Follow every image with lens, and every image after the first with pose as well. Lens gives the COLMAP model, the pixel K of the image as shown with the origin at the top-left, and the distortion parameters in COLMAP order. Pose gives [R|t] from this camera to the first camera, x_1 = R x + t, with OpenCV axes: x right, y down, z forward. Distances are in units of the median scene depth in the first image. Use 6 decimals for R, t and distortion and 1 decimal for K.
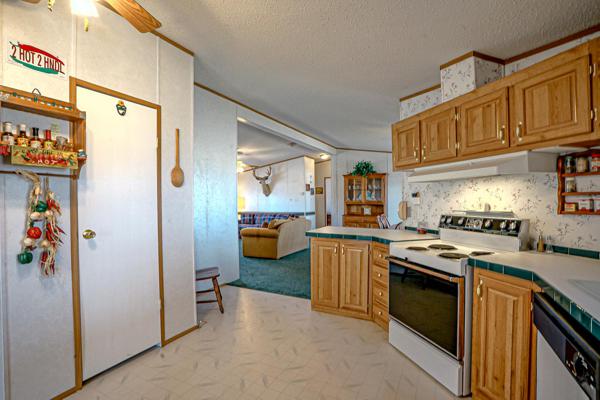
lens RADIAL K [[281.4, 0, 300.8], [0, 281.4, 197.9], [0, 0, 1]] dist [-0.033895, 0.012034]
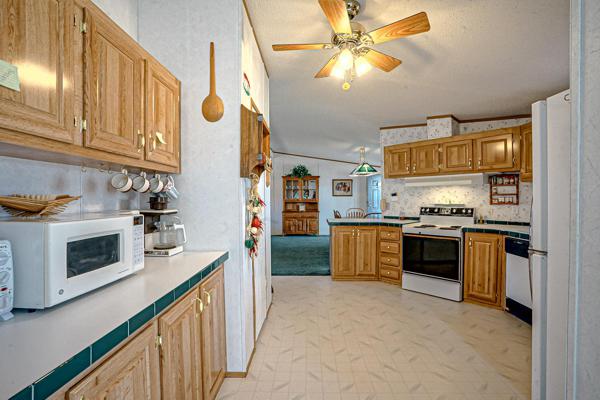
lens RADIAL K [[281.4, 0, 306.1], [0, 281.4, 198.4], [0, 0, 1]] dist [-0.033895, 0.012034]
pose [[0.895283, -0.000603, 0.445497, -0.705835], [-0.001684, 0.999987, 0.004737, 0.003436], [-0.445495, -0.004991, 0.895271, -0.136486]]
